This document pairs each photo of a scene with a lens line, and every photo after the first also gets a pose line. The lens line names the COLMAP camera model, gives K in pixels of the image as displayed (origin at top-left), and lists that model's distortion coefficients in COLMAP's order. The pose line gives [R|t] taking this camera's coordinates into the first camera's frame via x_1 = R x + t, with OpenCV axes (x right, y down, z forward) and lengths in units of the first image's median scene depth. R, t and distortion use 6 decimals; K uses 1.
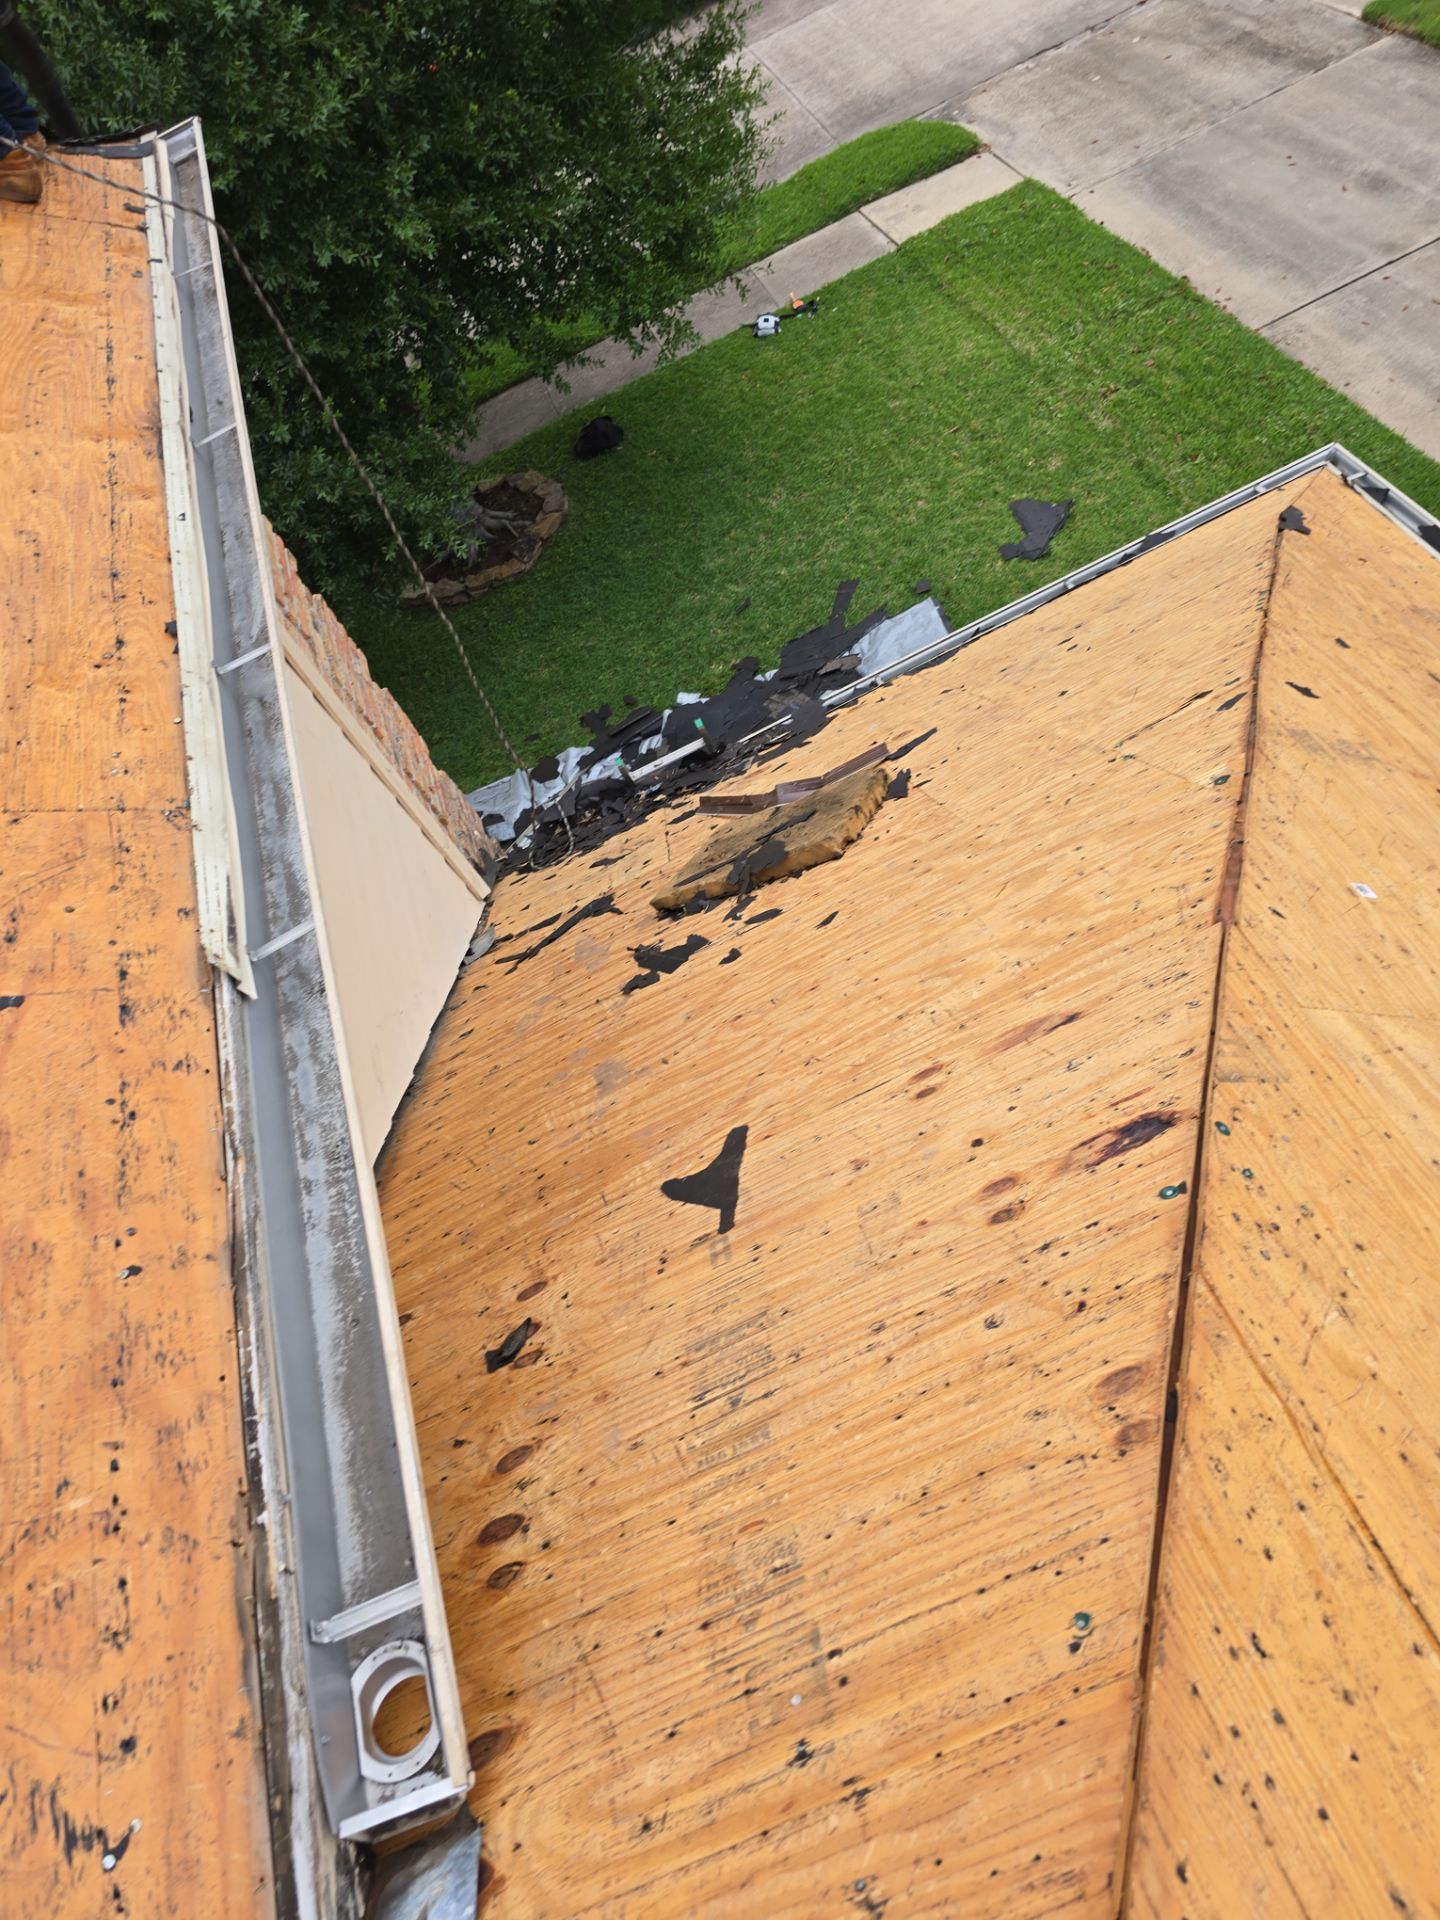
lens RADIAL K [[1337.9, 0, 733.4], [0, 1337.9, 967.0], [0, 0, 1]] dist [0.030901, -0.028949]
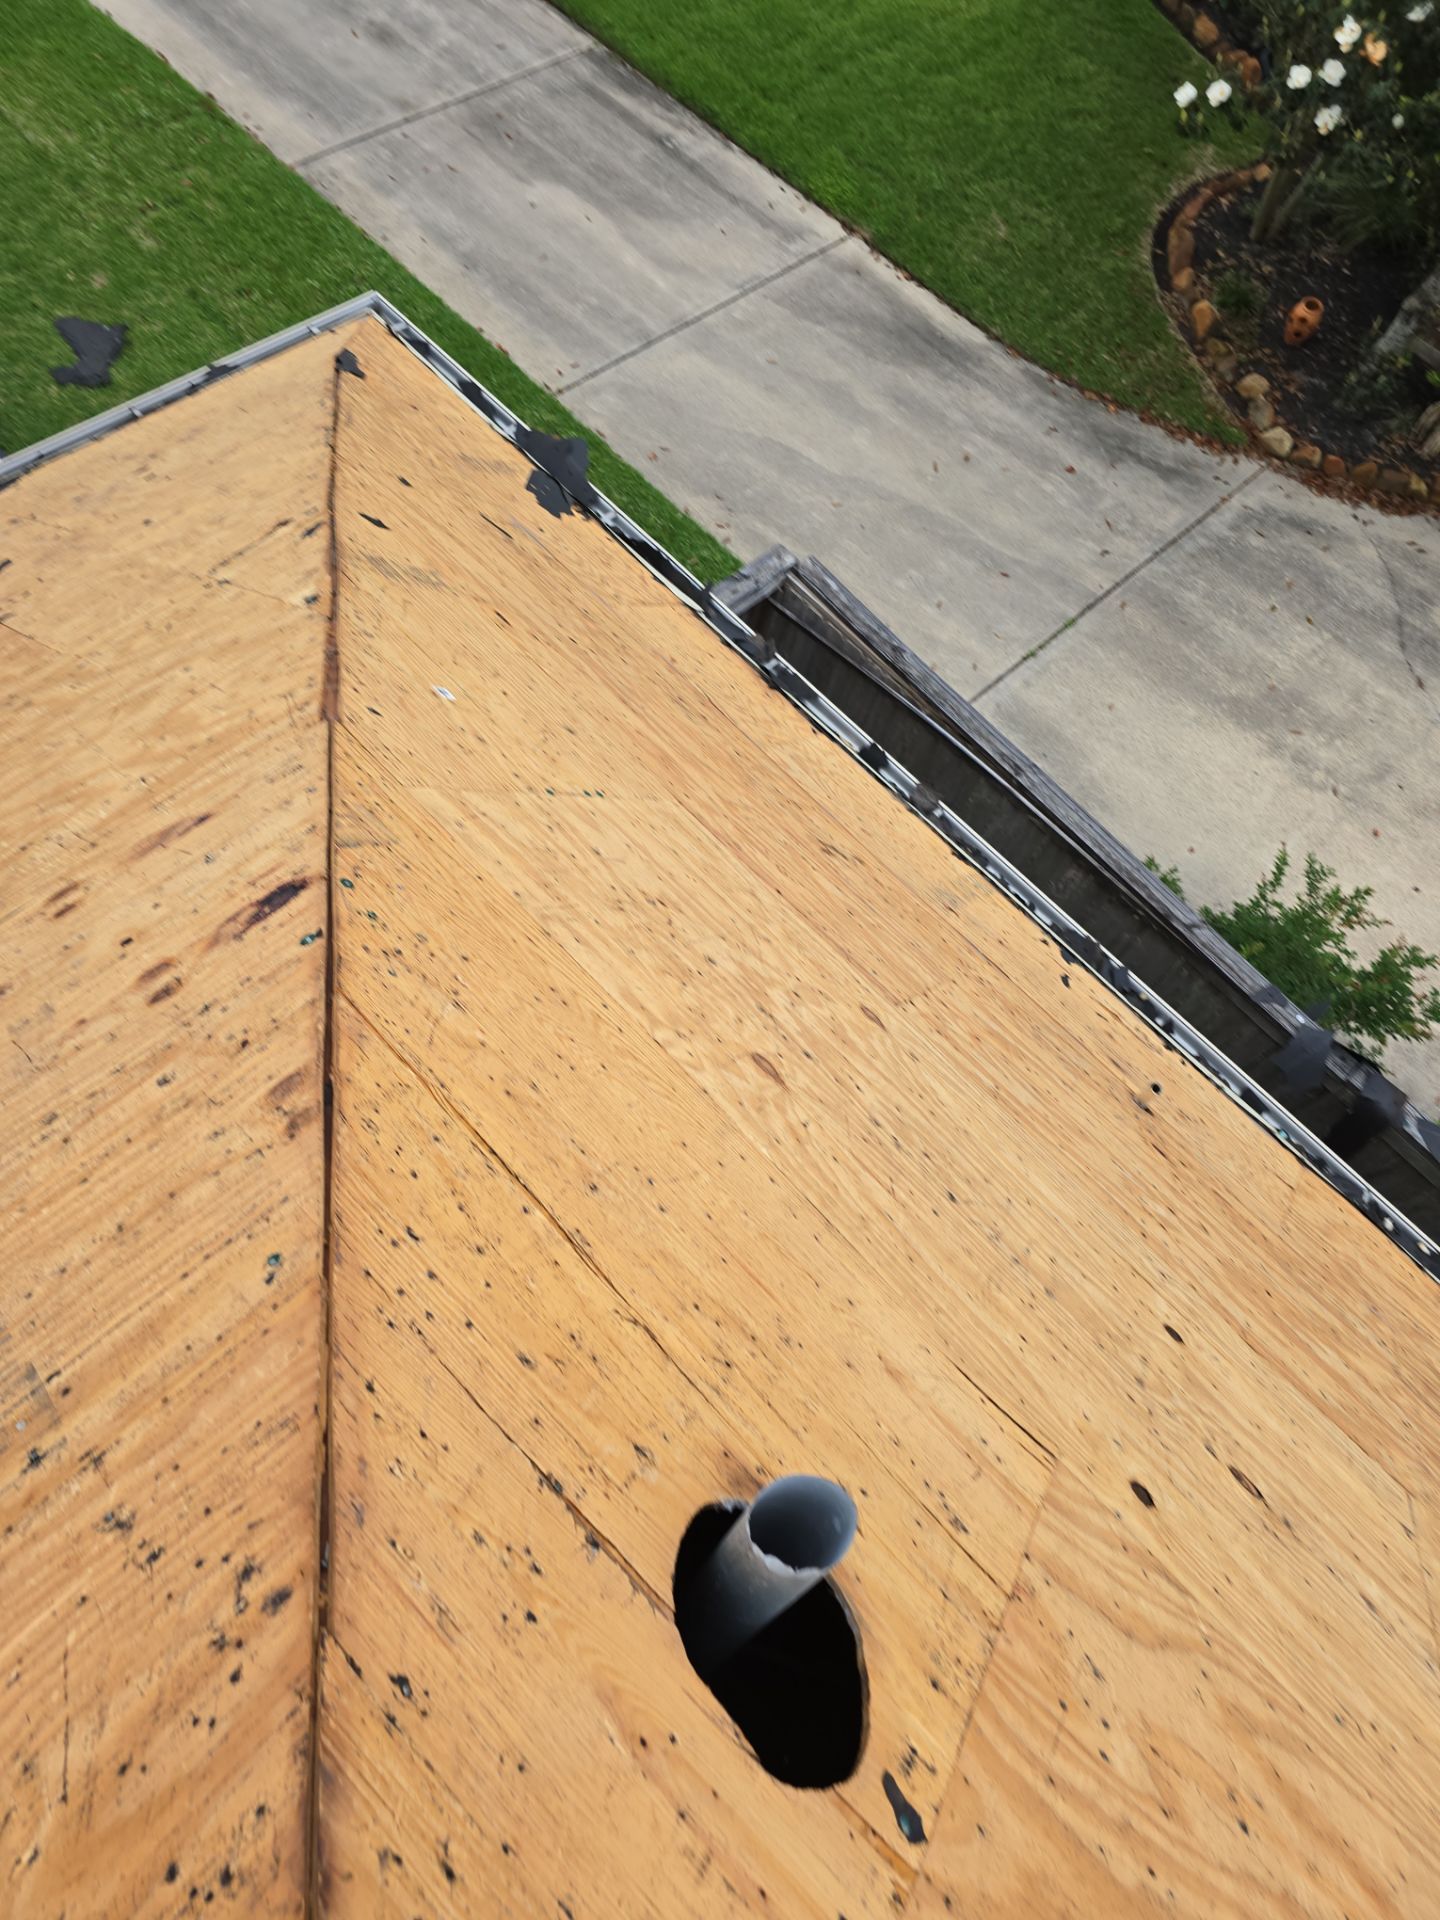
lens RADIAL K [[1266.9, 0, 715.9], [0, 1266.9, 968.4], [0, 0, 1]] dist [0.065023, -0.055601]
pose [[0.808792, -0.173229, 0.562003, -0.007679], [0.105046, 0.982819, 0.151764, 0.031656], [-0.578637, -0.063709, 0.813093, -0.053651]]
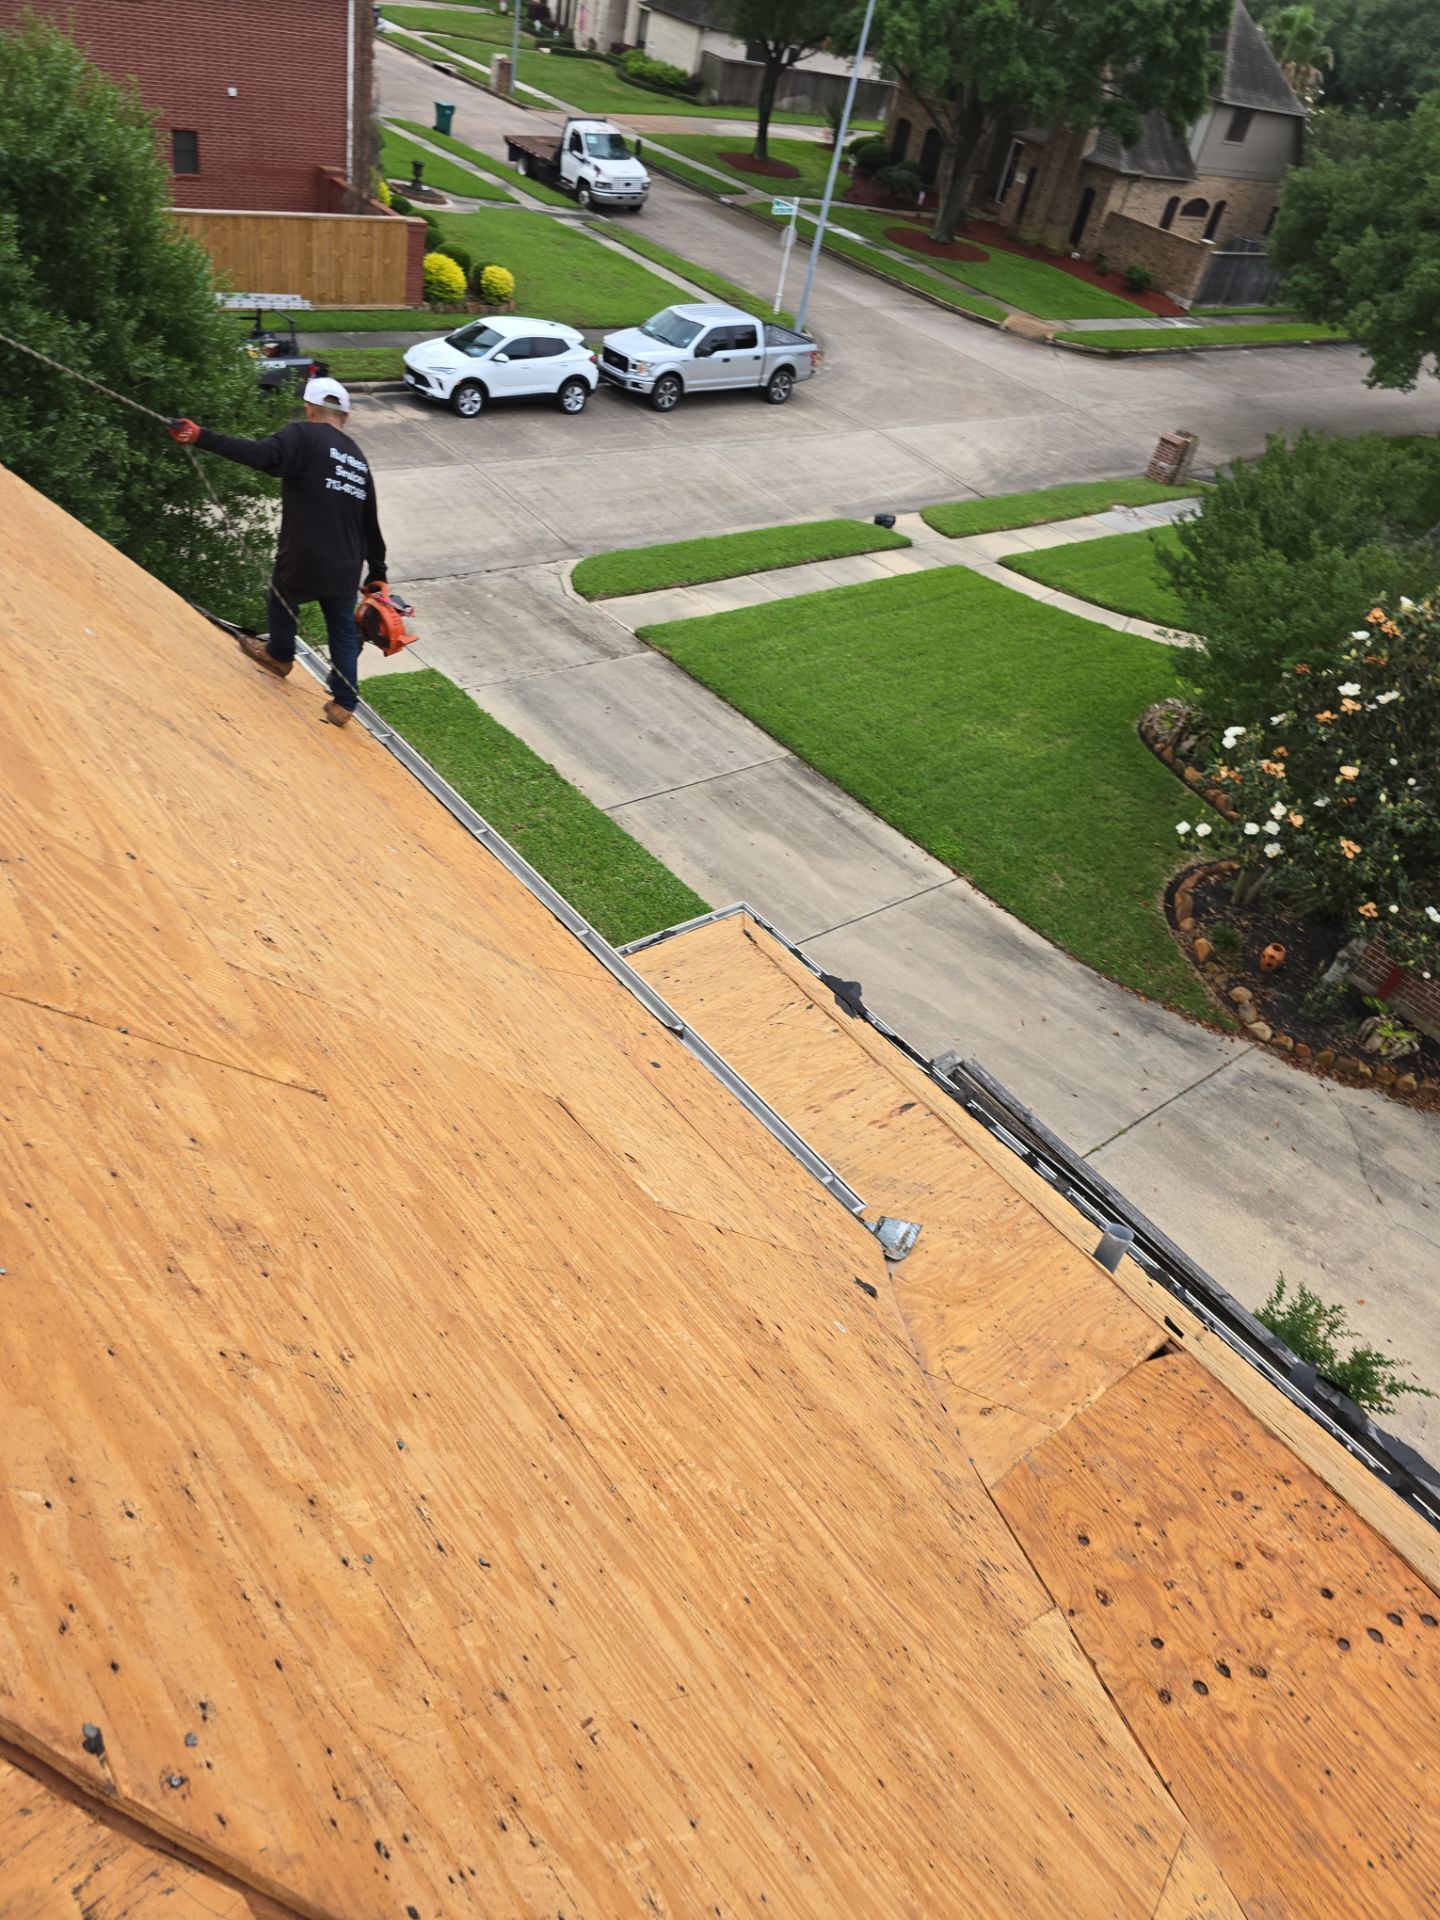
lens RADIAL K [[1284.2, 0, 718.2], [0, 1284.2, 963.0], [0, 0, 1]] dist [0.080733, -0.072691]
pose [[0.816422, 0.142383, 0.559626, -2.875726], [0.013043, 0.964331, -0.264378, 0.877883], [-0.577308, 0.223143, 0.785444, -1.955891]]
